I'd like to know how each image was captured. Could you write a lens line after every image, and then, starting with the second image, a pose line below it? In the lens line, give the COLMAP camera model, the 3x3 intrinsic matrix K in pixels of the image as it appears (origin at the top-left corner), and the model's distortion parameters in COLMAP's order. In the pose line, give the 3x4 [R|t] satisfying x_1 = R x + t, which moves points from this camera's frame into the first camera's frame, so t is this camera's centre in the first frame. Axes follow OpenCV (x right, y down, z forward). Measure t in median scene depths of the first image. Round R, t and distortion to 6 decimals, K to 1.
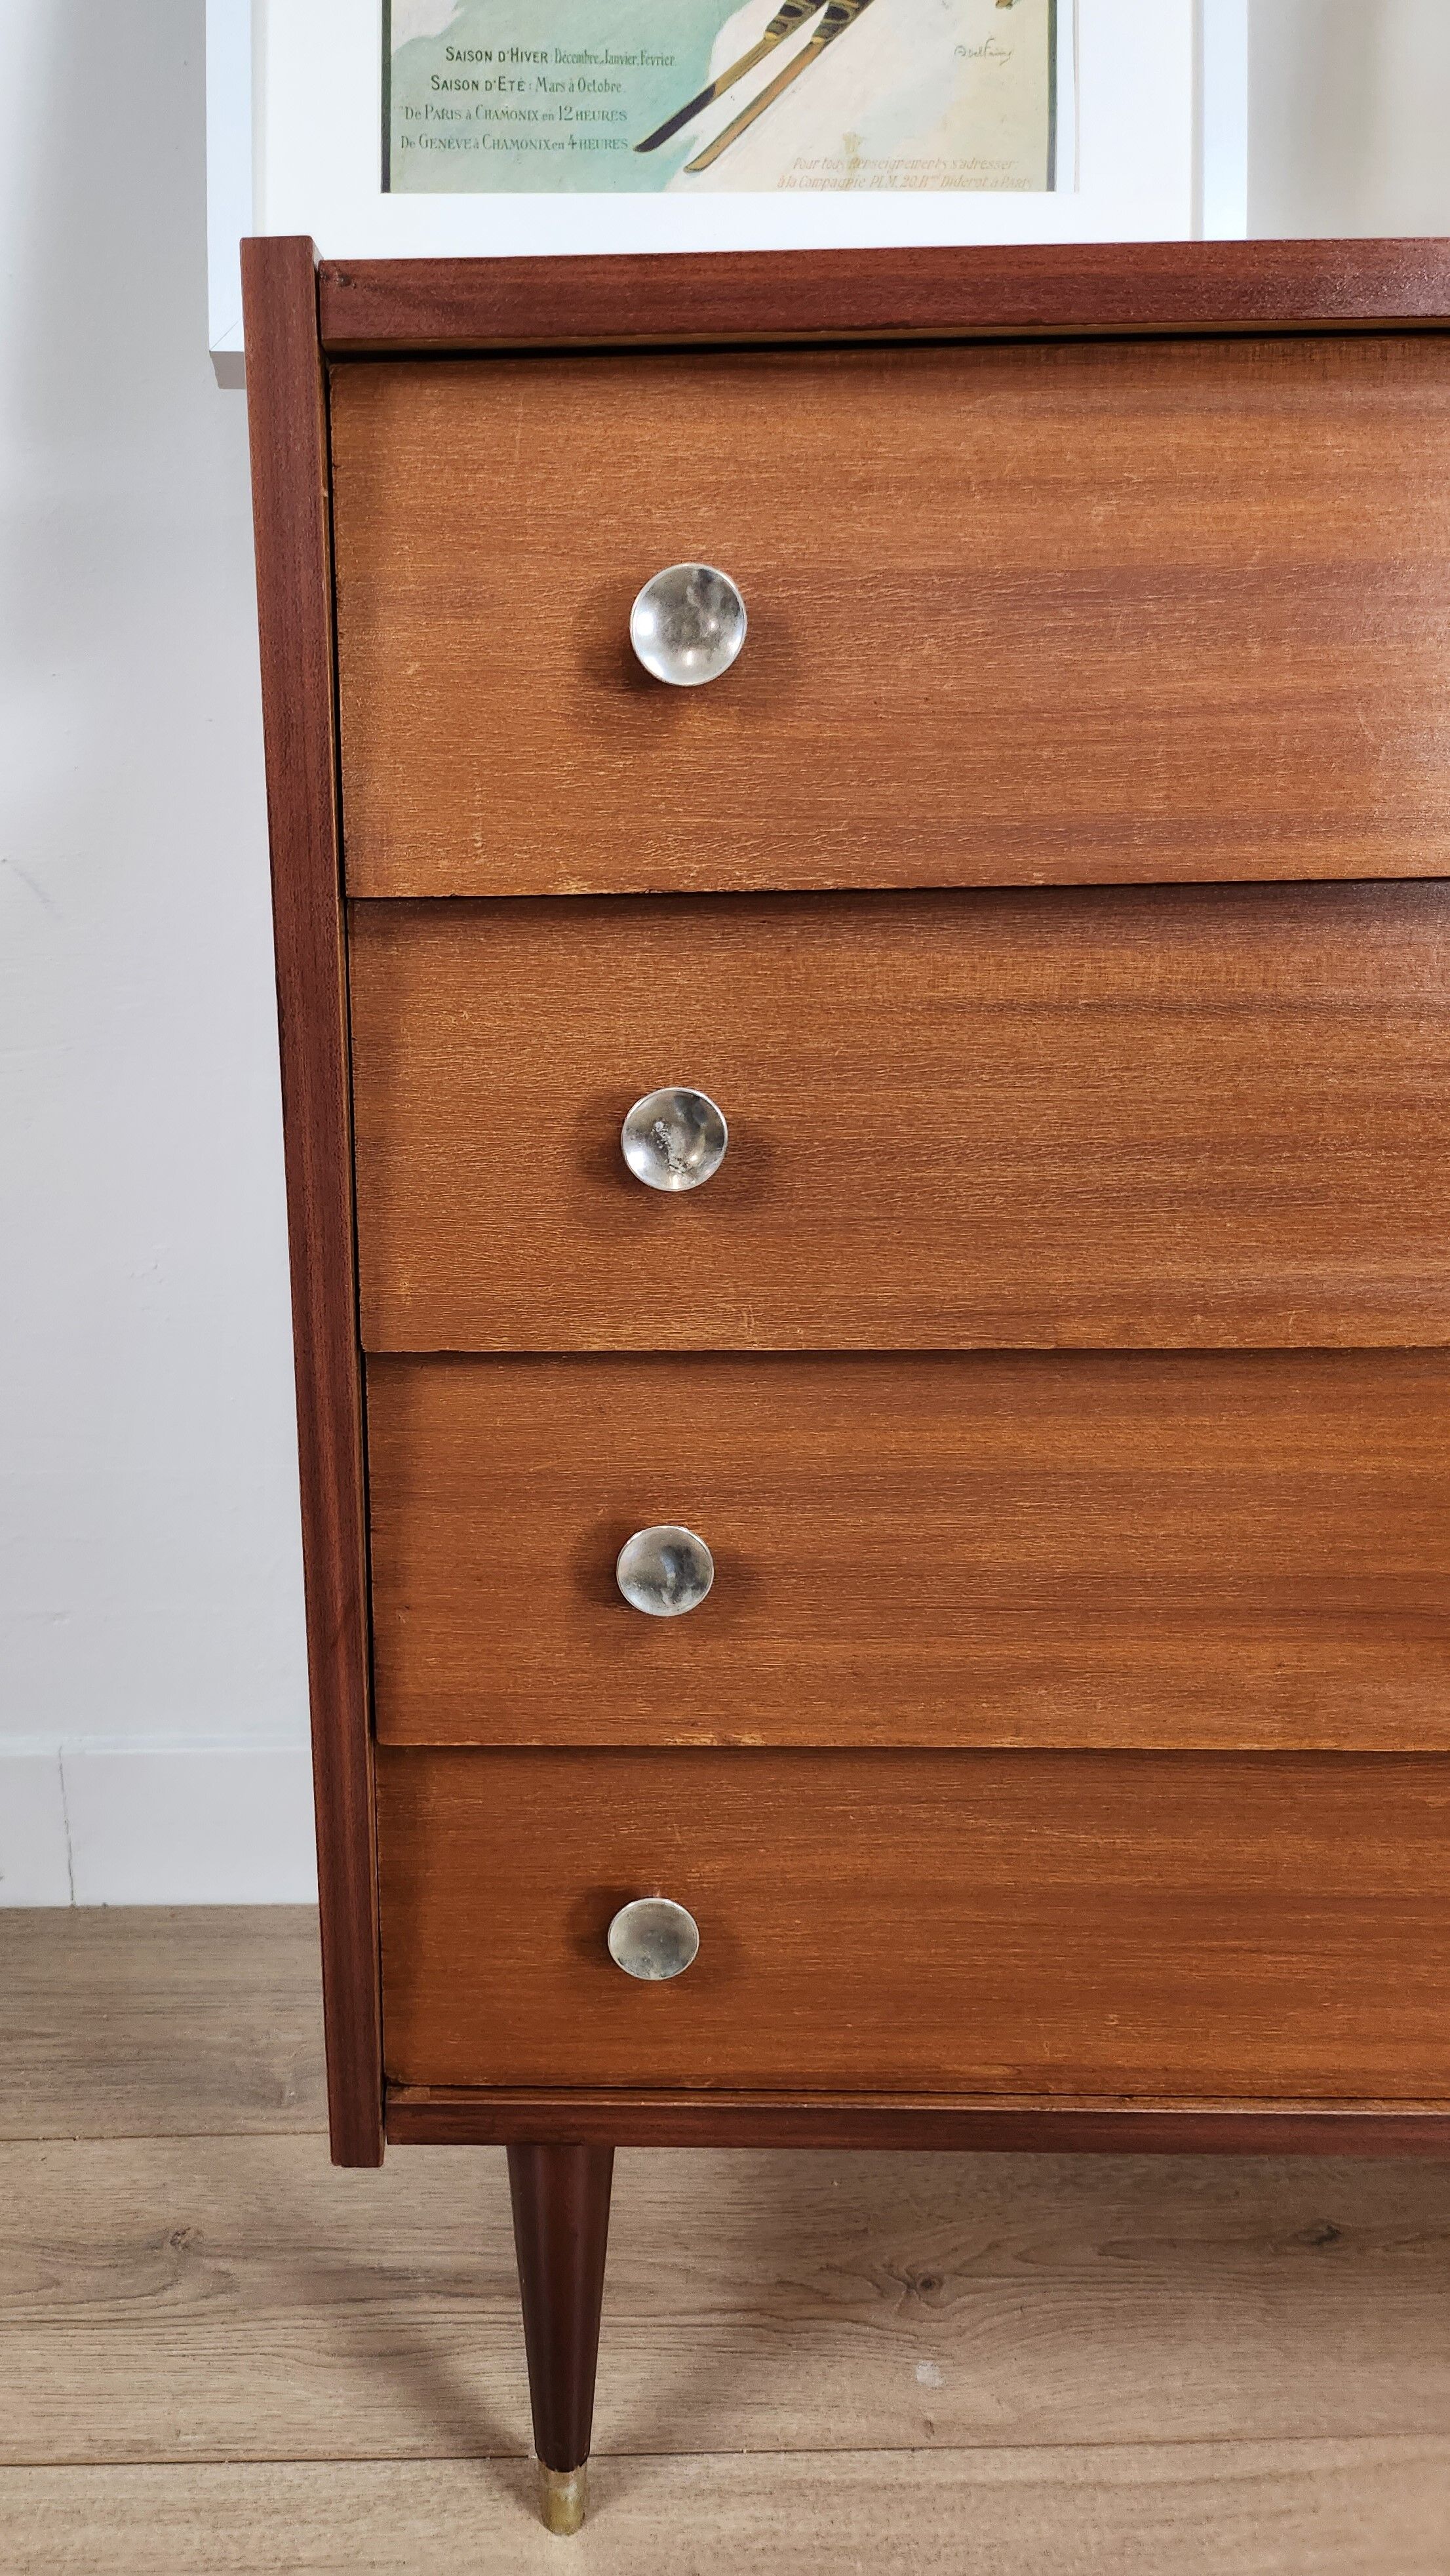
lens RADIAL K [[1821.2, 0, 478.2], [0, 1821.2, 1265.6], [0, 0, 1]] dist [0.060604, -0.060686]
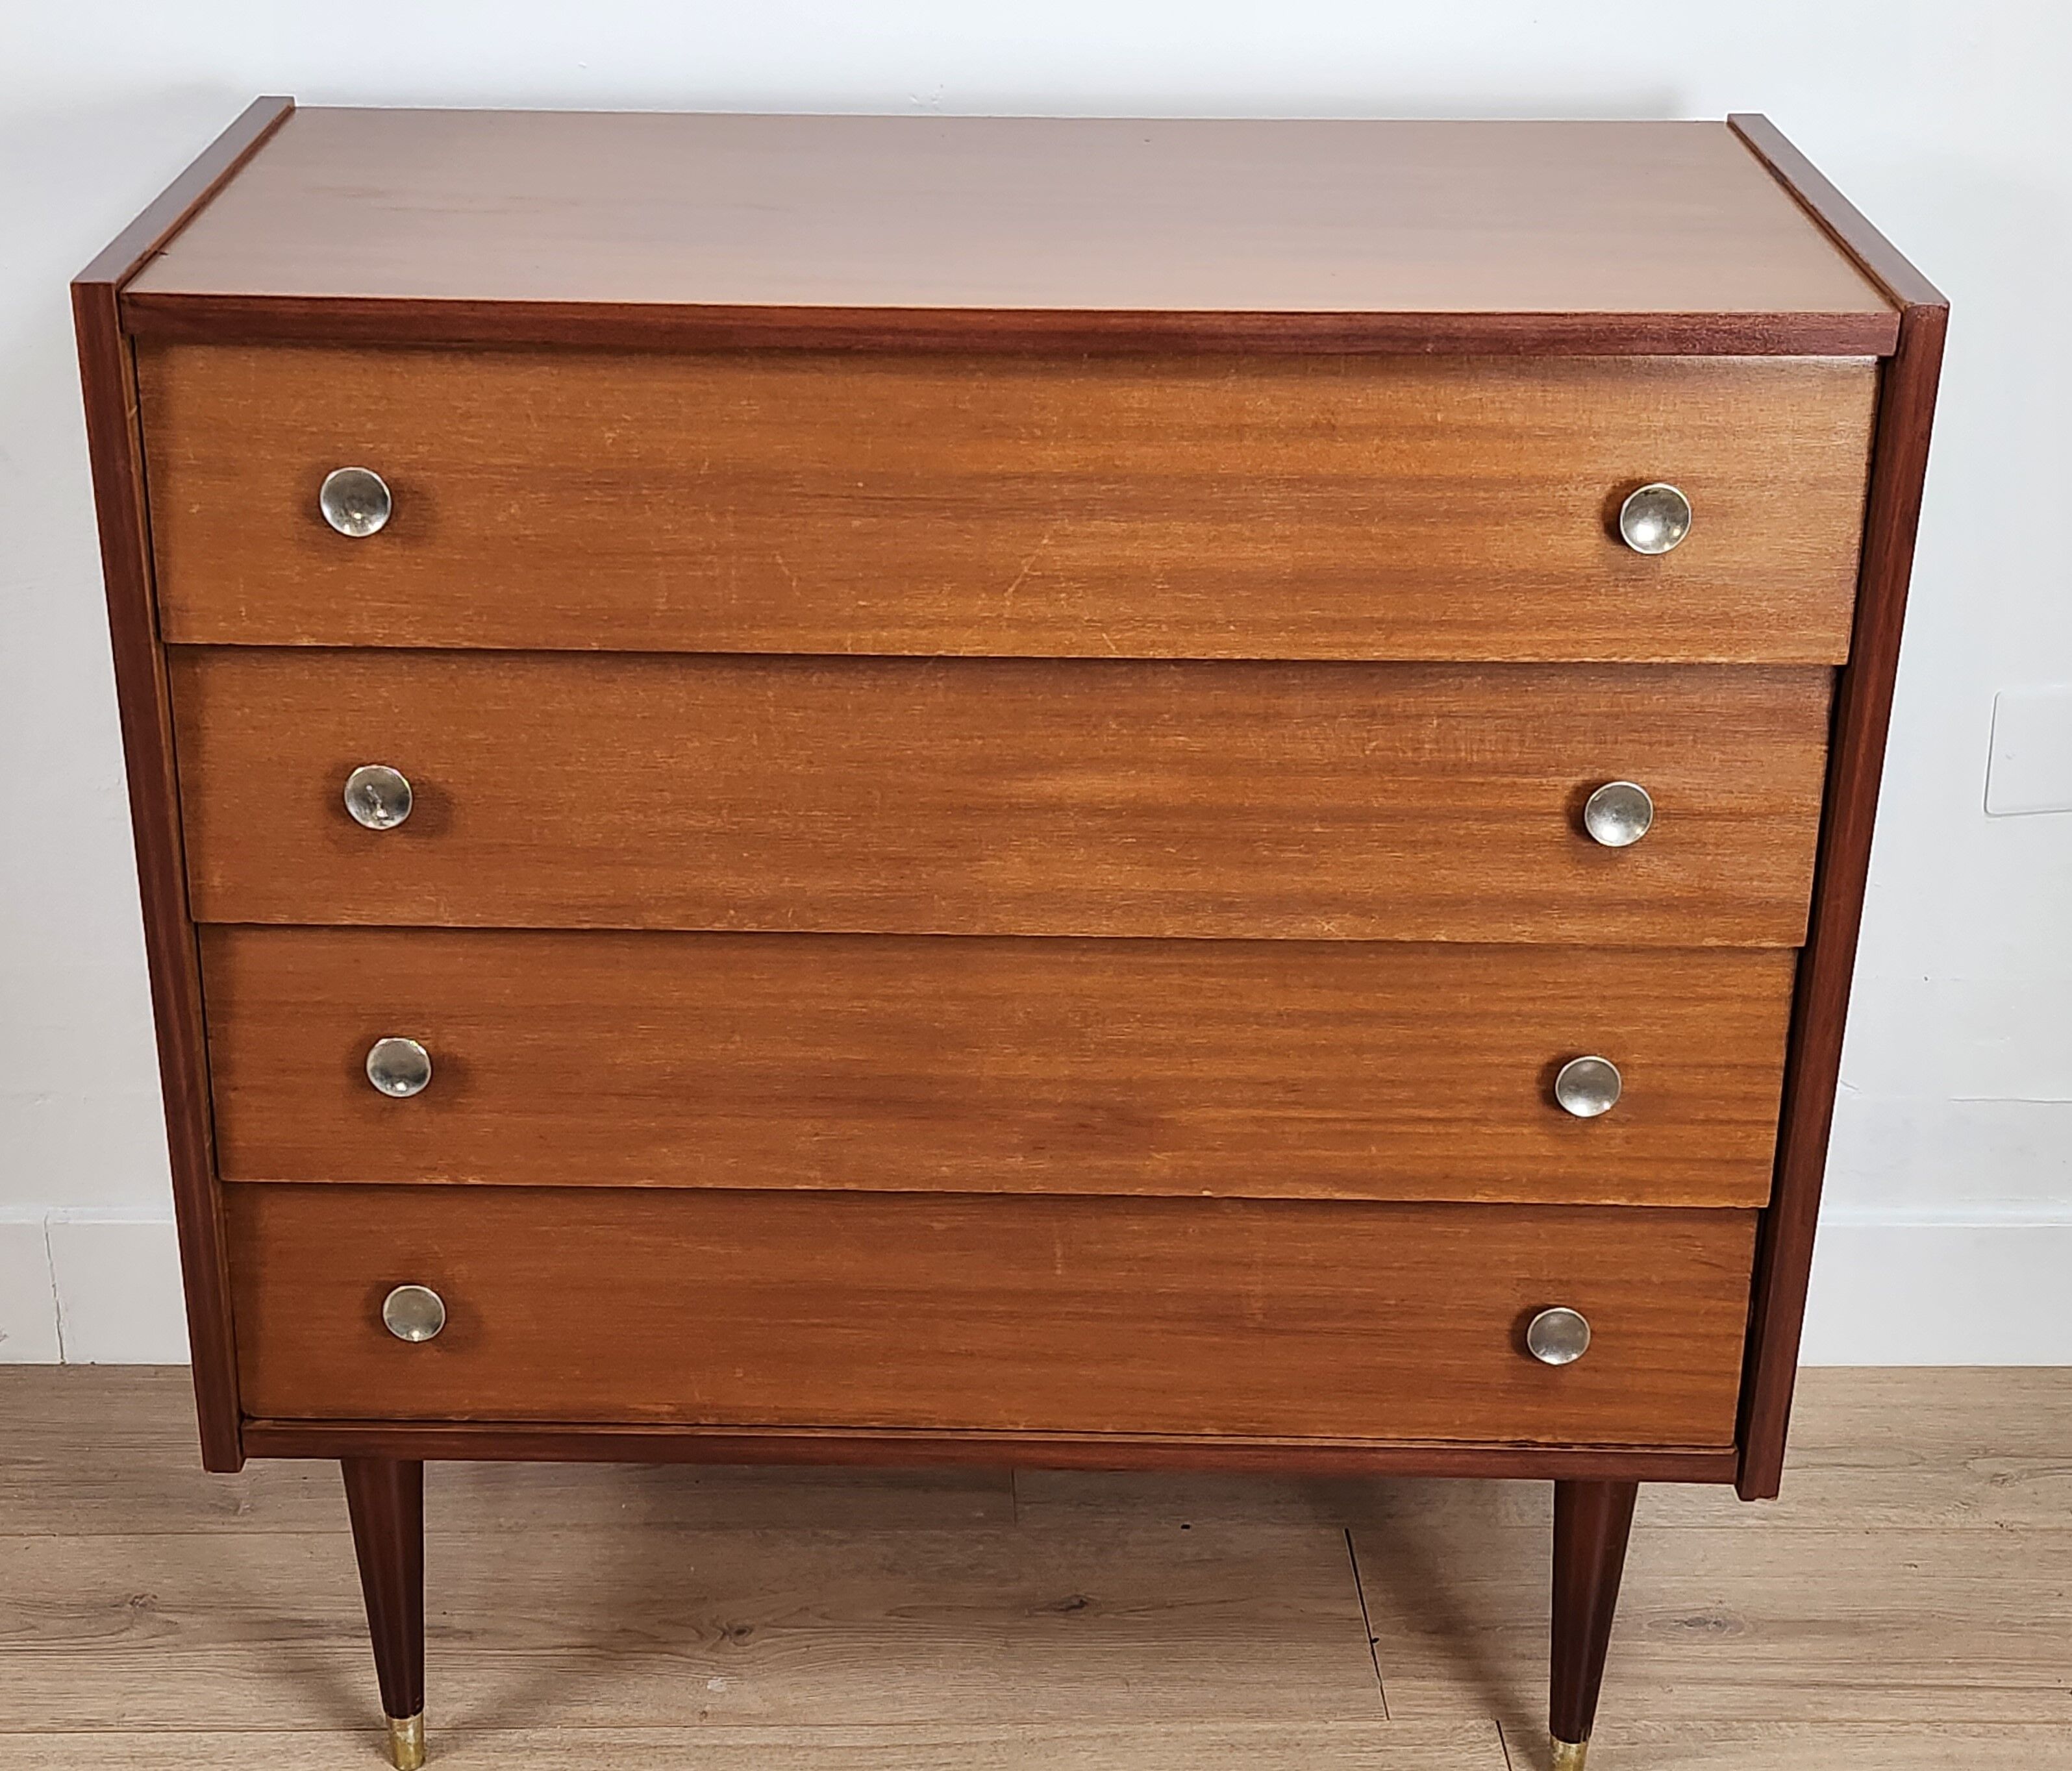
lens RADIAL K [[3116.1, 0, 951.0], [0, 3116.1, 962.3], [0, 0, 1]] dist [0.064224, 0.000000]
pose [[0.999633, 0.018388, 0.019909, 0.493911], [-0.020897, 0.990730, 0.134226, -0.269236], [-0.017257, -0.134593, 0.990751, -1.521177]]
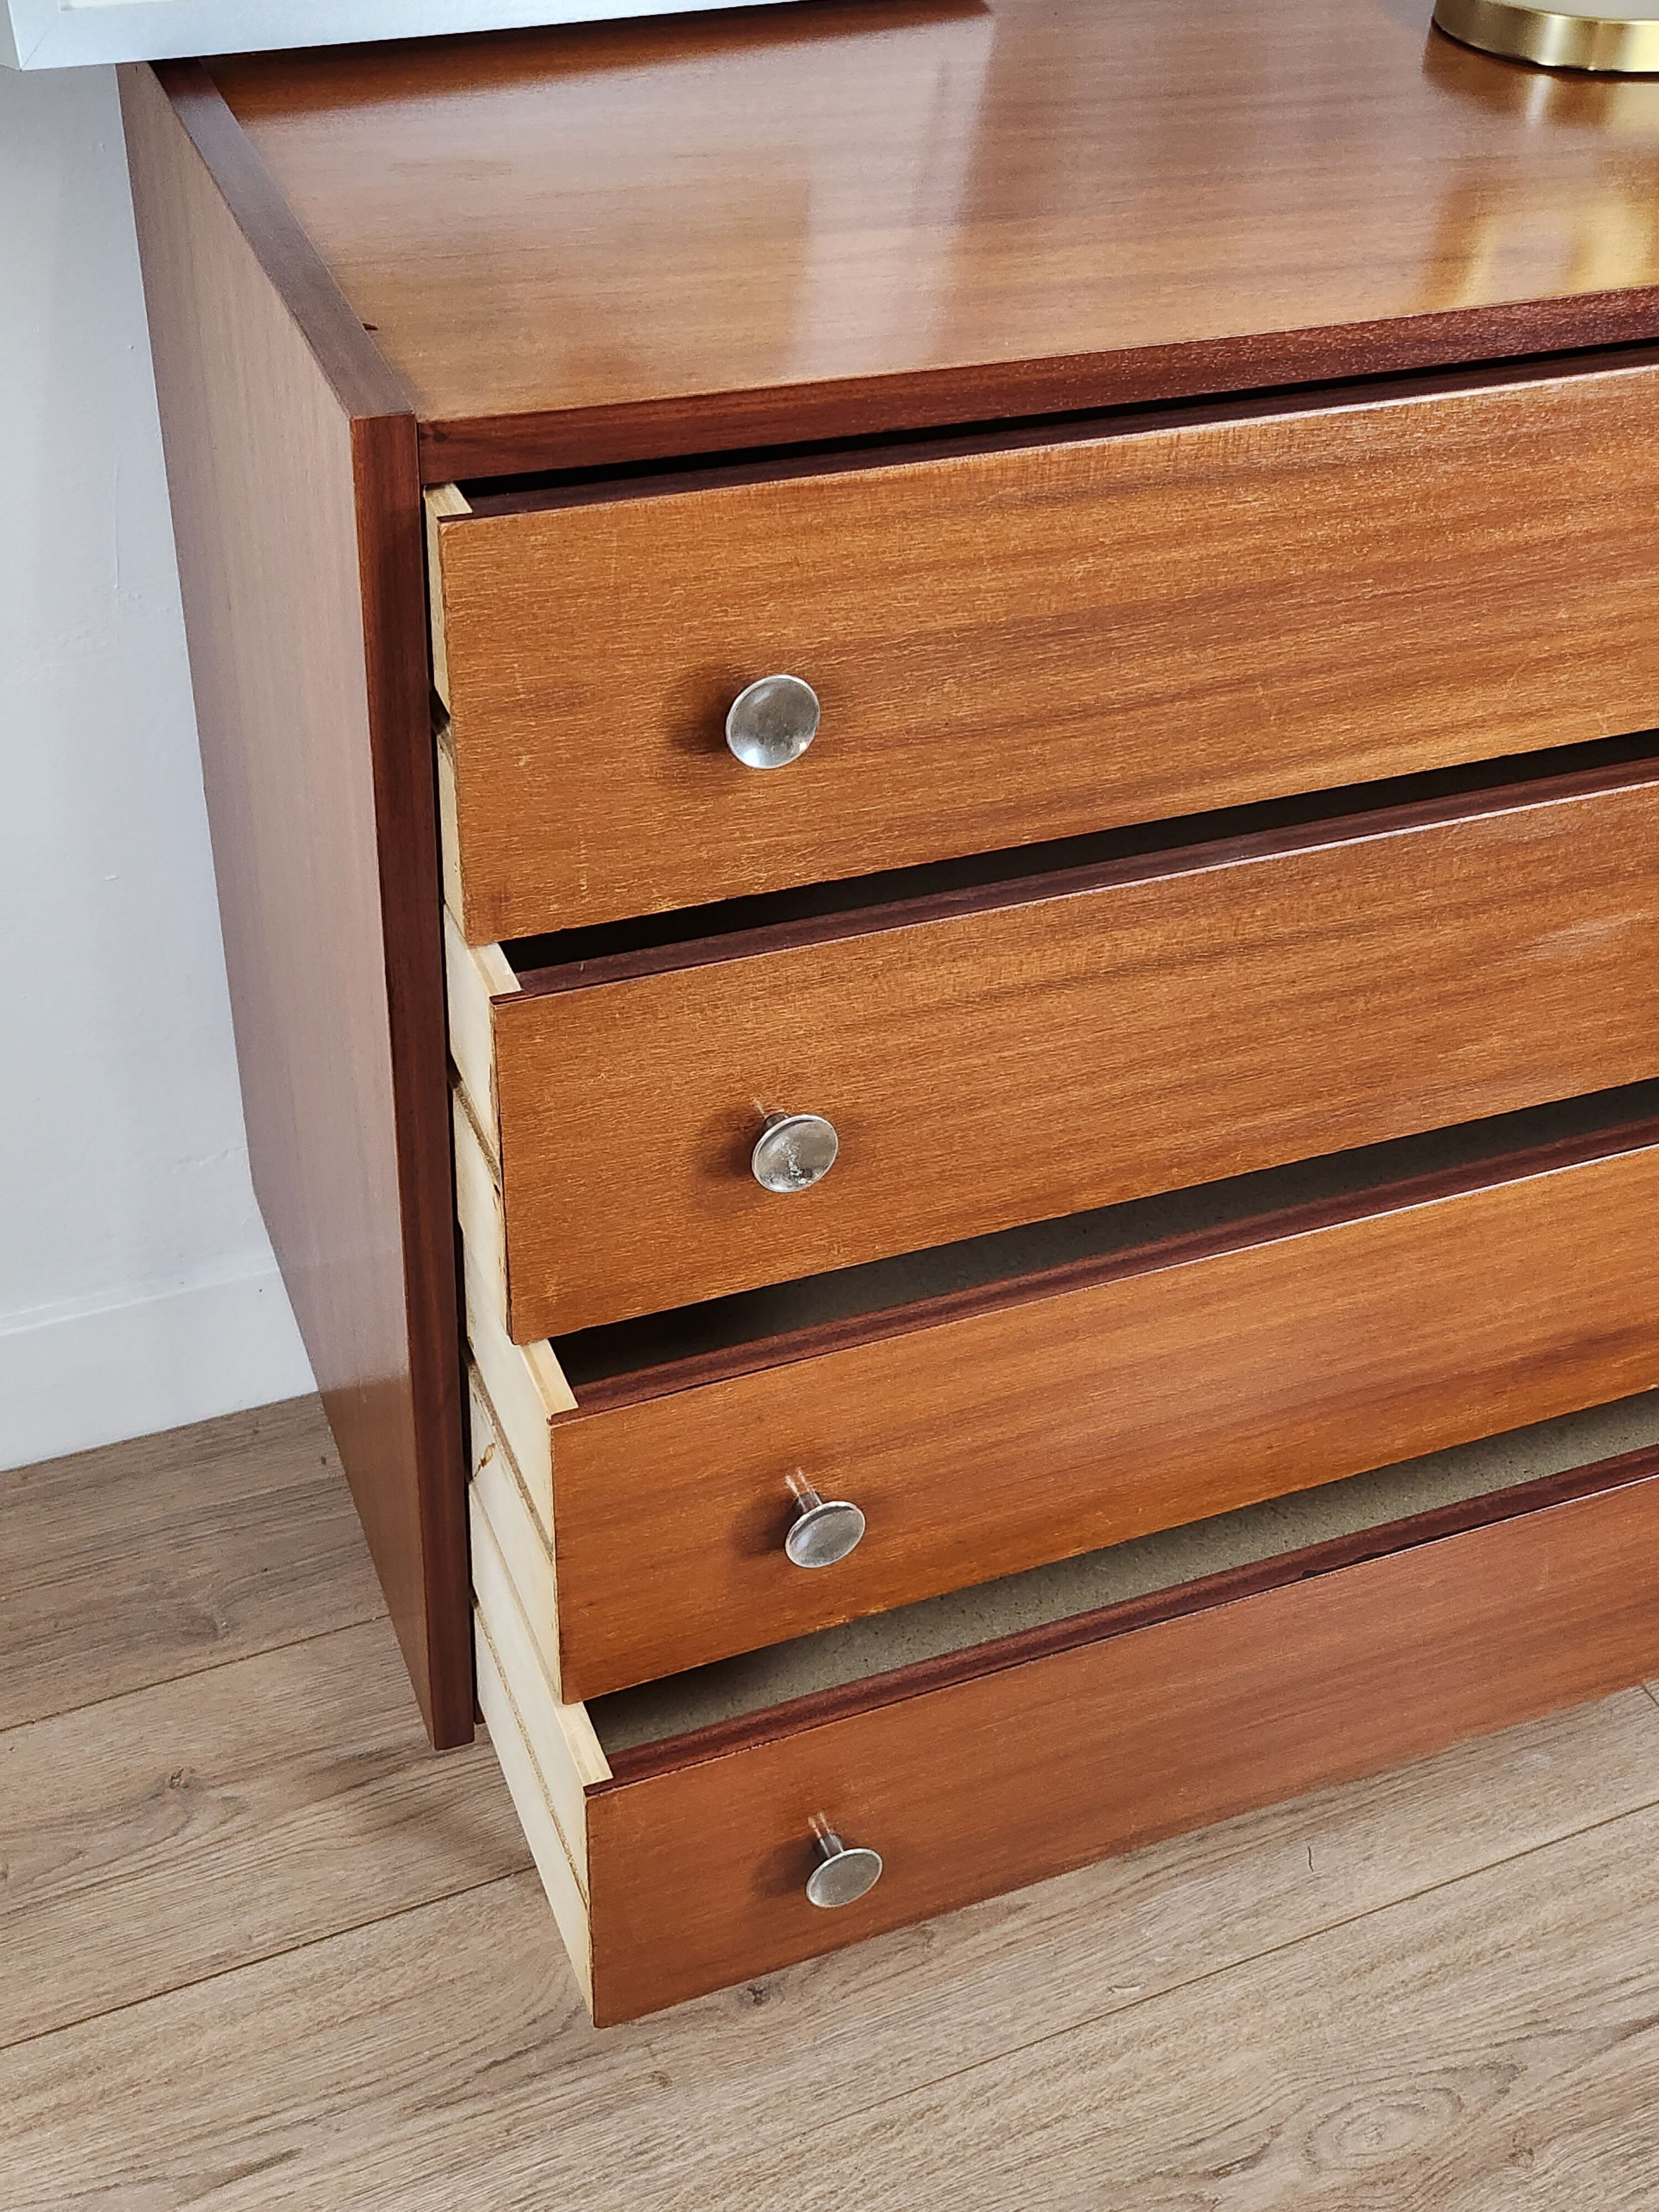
lens RADIAL K [[2439.7, 0, 769.1], [0, 2439.7, 1146.0], [0, 0, 1]] dist [0.047624, 0.000000]
pose [[0.919367, -0.207877, 0.333994, -0.374227], [0.047861, 0.901786, 0.429524, -0.632036], [-0.390480, -0.378904, 0.839022, -0.318479]]
